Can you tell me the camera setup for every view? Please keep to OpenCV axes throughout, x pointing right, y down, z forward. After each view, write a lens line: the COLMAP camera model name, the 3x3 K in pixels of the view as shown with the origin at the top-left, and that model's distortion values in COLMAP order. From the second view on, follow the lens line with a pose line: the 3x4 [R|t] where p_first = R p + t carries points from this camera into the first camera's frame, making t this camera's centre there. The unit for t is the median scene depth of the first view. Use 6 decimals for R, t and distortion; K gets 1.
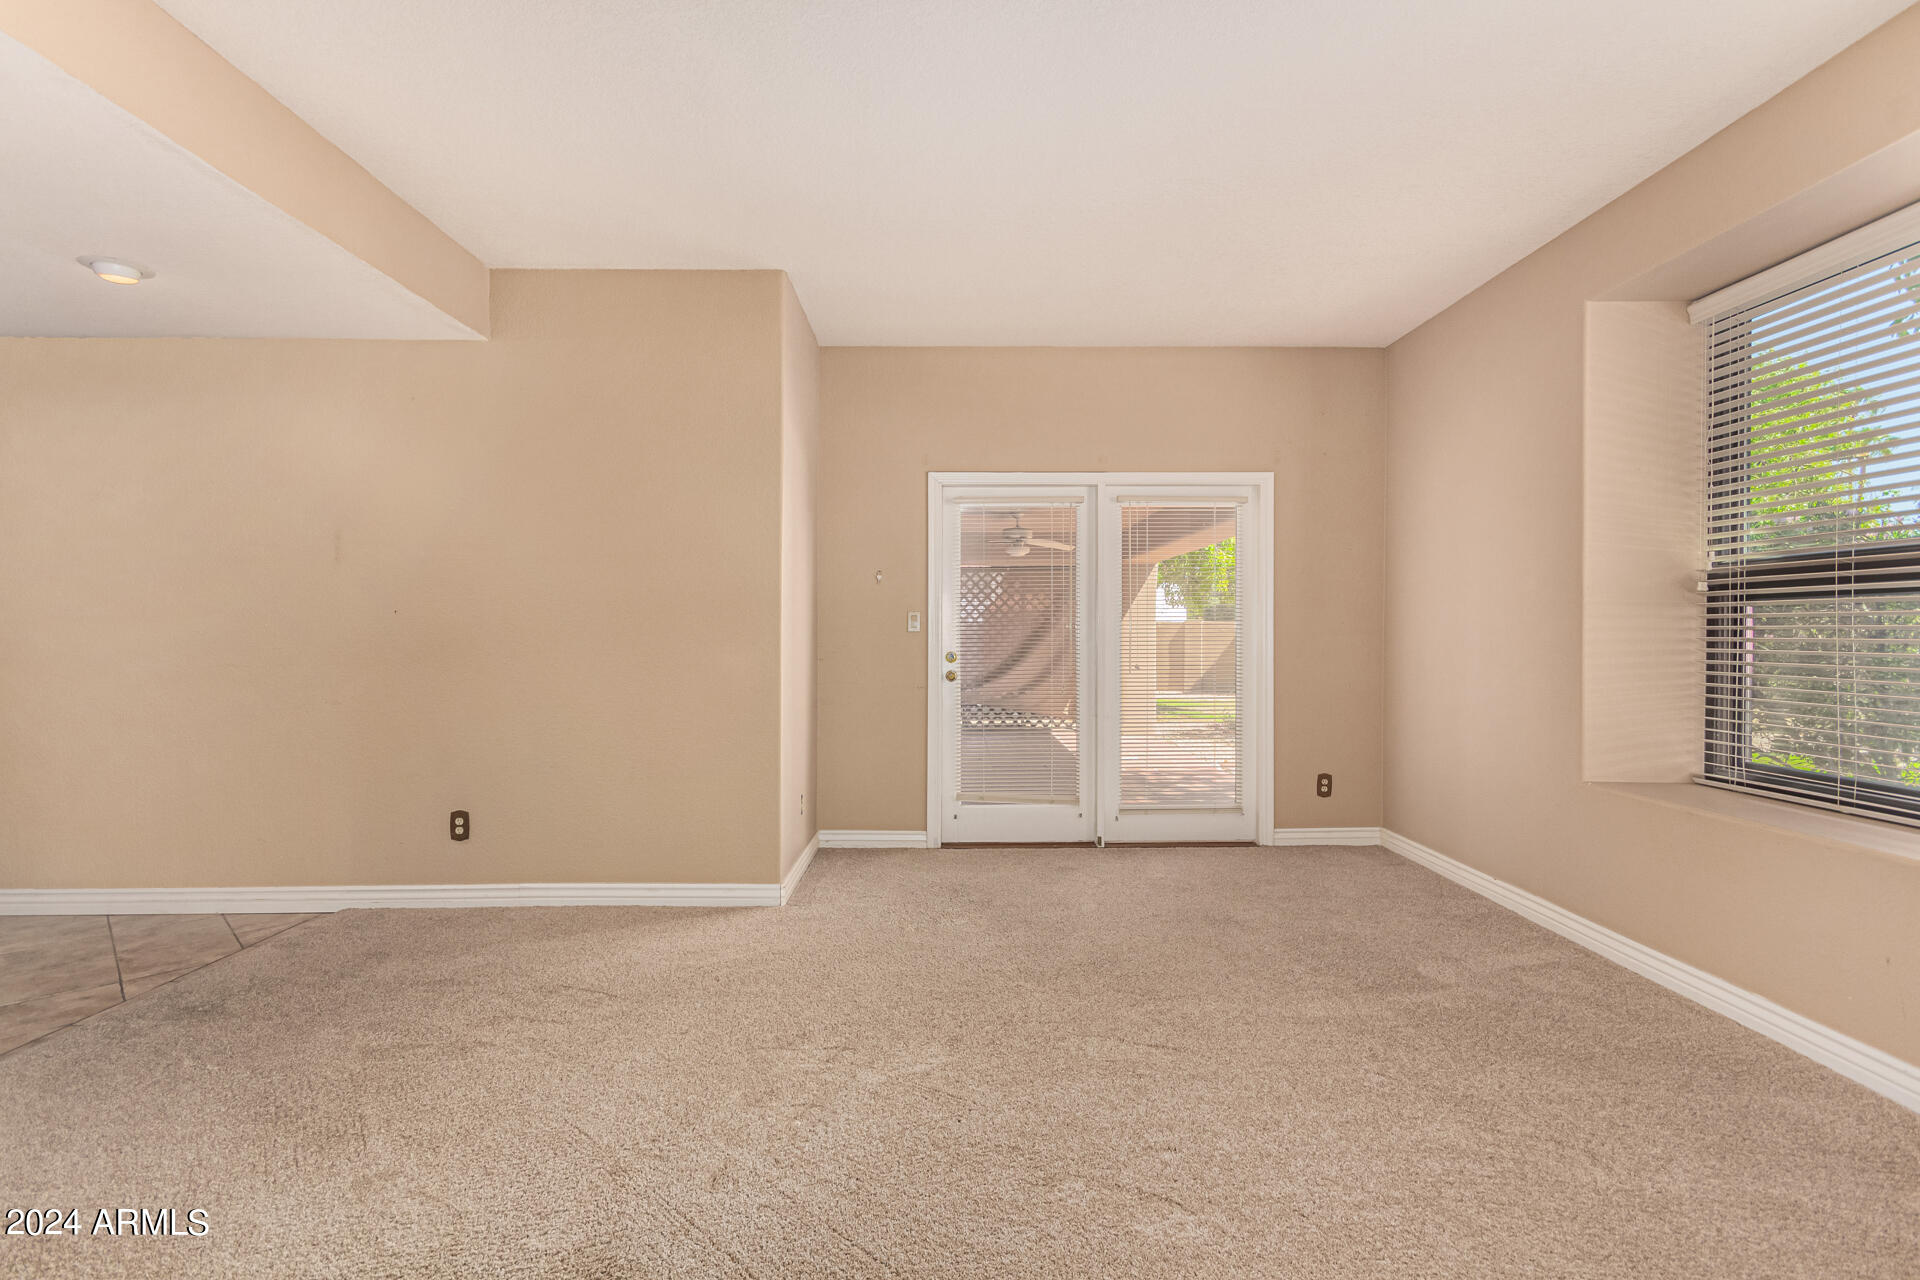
lens RADIAL K [[901.8, 0, 959.6], [0, 901.8, 637.3], [0, 0, 1]] dist [0.001820, 0.001386]
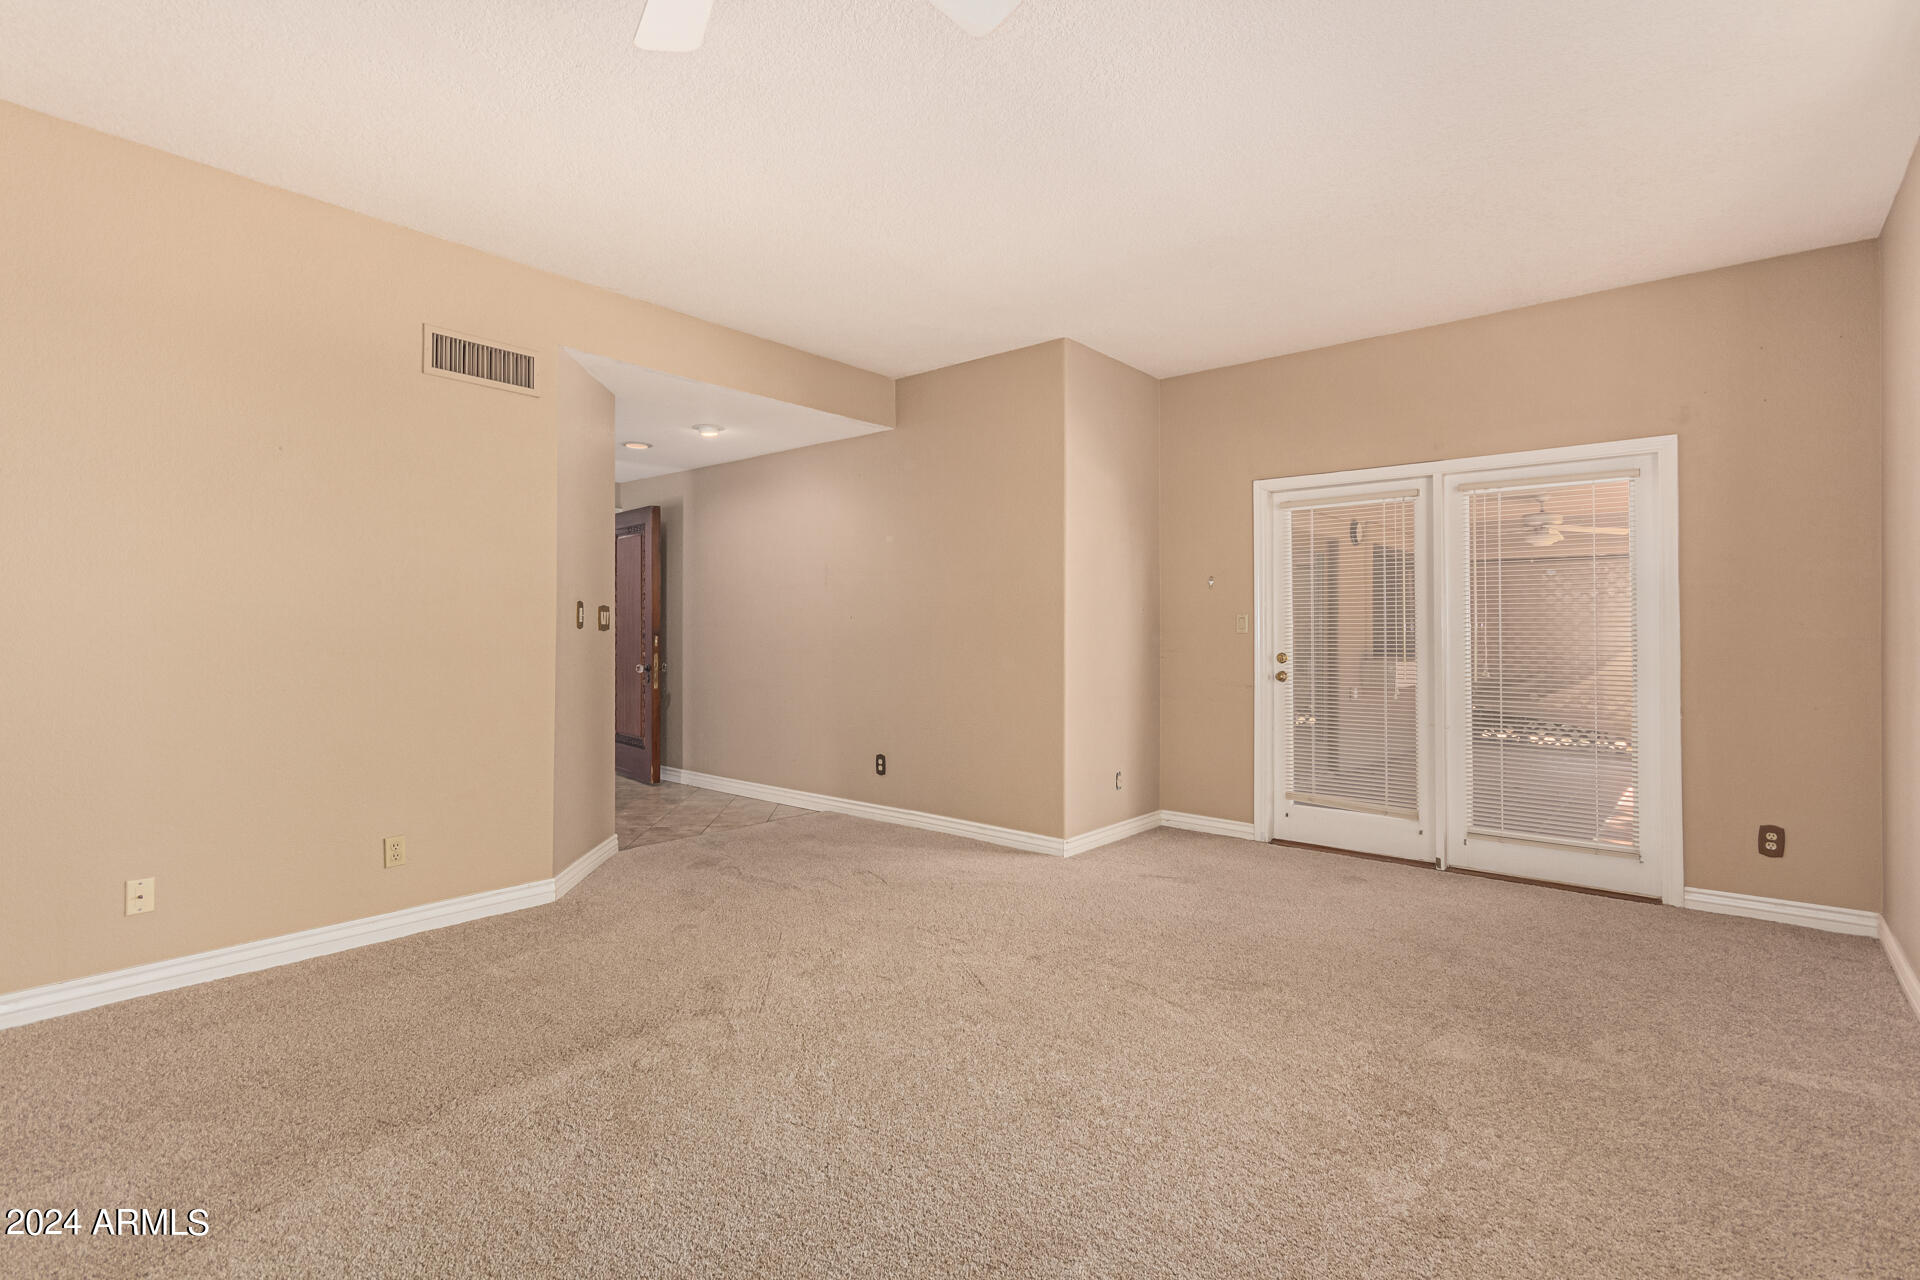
lens RADIAL K [[901.8, 0, 959.4], [0, 901.8, 631.1], [0, 0, 1]] dist [0.001820, 0.001386]
pose [[0.752820, 0.004257, -0.658213, 0.390823], [-0.008680, 0.999956, -0.003460, -0.002067], [0.658169, 0.008318, 0.752824, -0.011770]]
